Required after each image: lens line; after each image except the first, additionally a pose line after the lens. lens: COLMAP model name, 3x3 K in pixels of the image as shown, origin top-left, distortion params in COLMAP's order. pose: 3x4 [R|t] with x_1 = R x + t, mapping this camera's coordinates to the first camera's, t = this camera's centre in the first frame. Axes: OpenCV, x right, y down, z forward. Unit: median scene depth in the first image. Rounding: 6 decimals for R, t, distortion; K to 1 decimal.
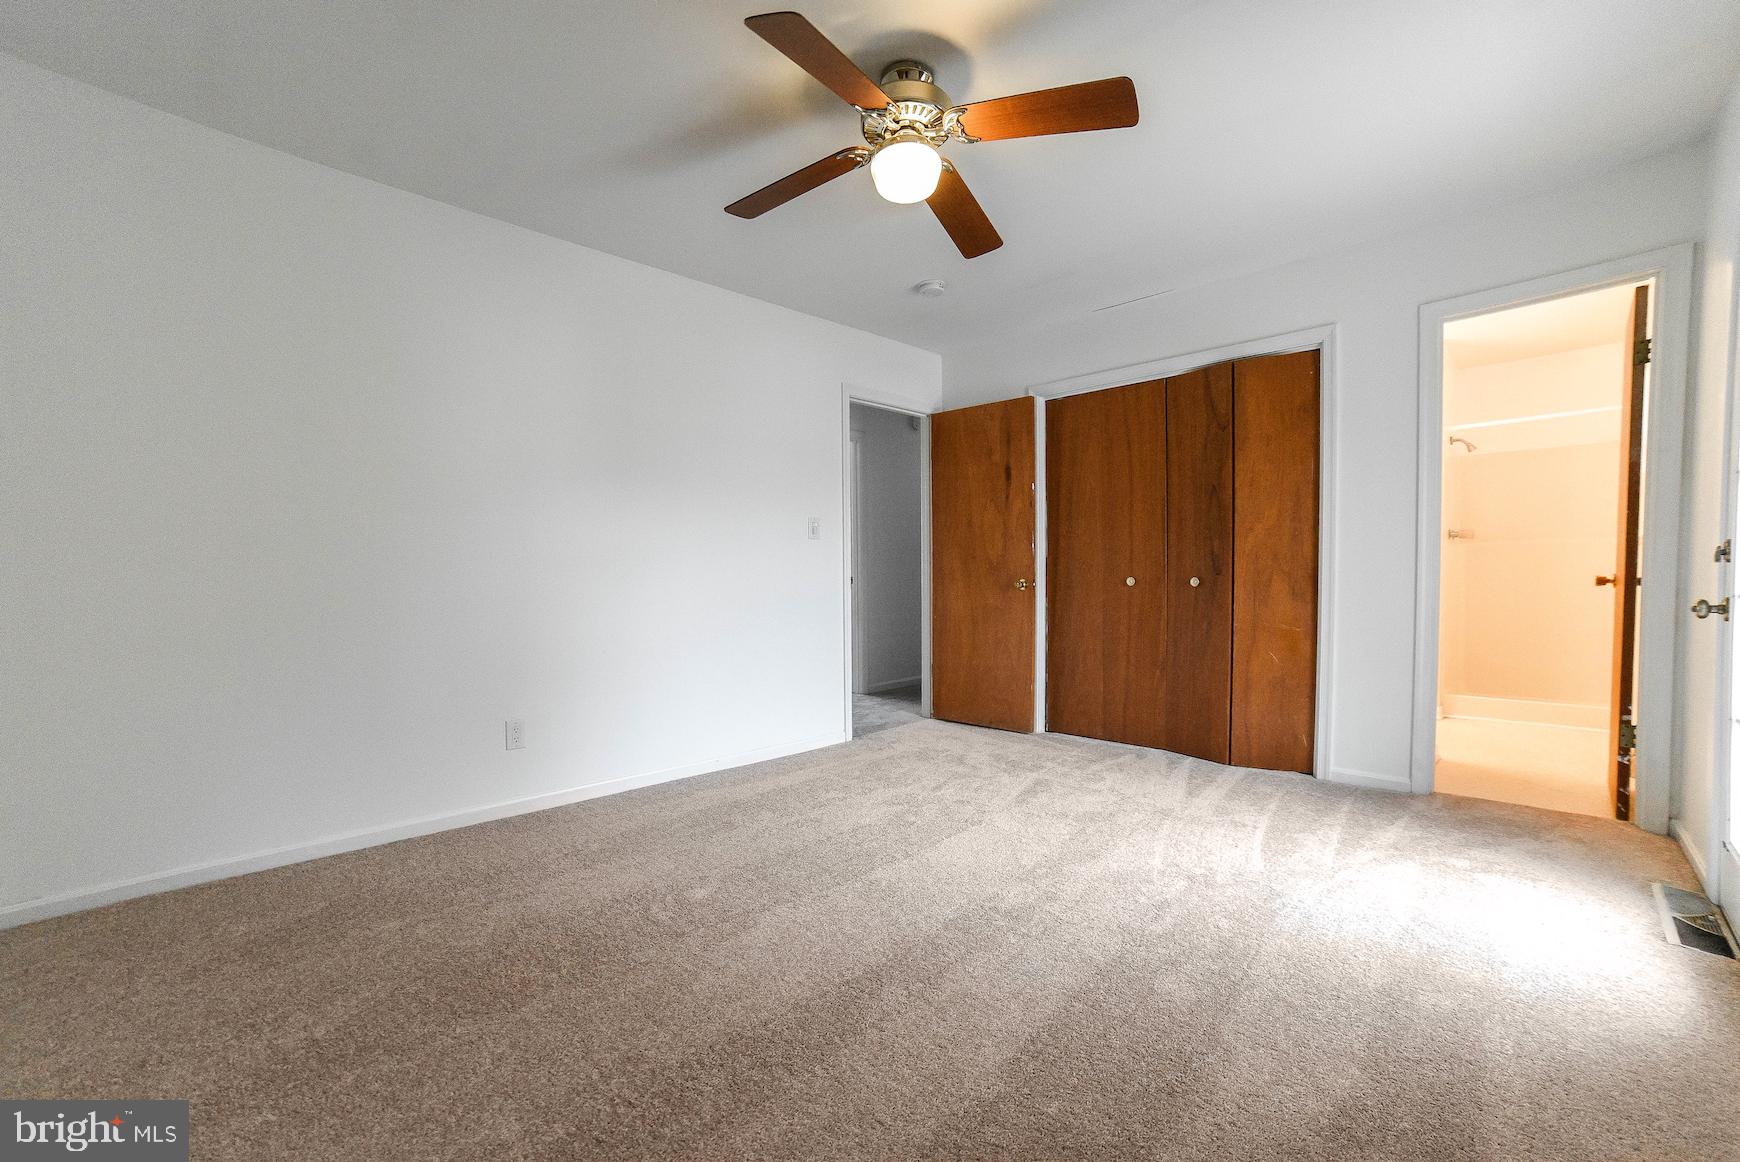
lens RADIAL K [[719.8, 0, 898.2], [0, 719.8, 589.1], [0, 0, 1]] dist [-0.080071, 0.039987]
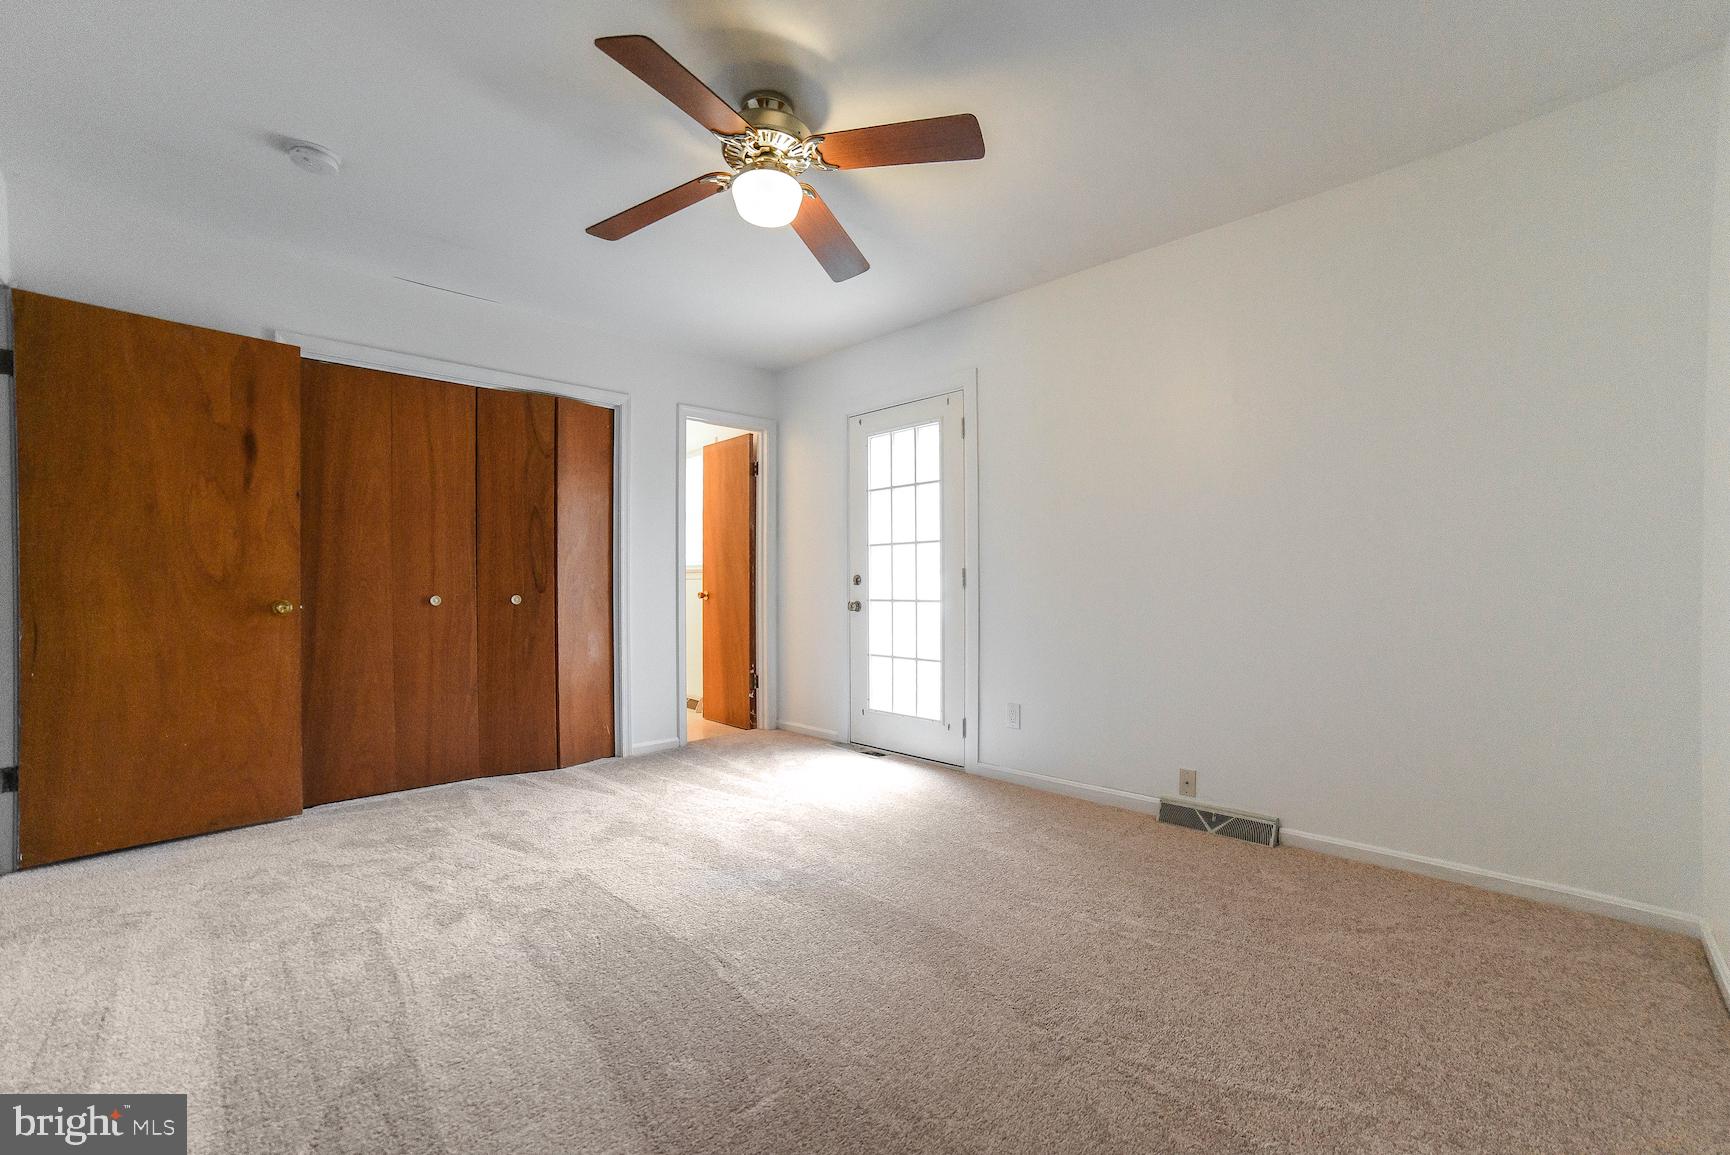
lens RADIAL K [[690.4, 0, 876.4], [0, 690.4, 590.0], [0, 0, 1]] dist [-0.078835, 0.044879]
pose [[0.042703, 0.004046, 0.999080, -0.548126], [0.025190, 0.999670, -0.005125, -0.006624], [-0.998770, 0.025385, 0.042587, 0.468006]]
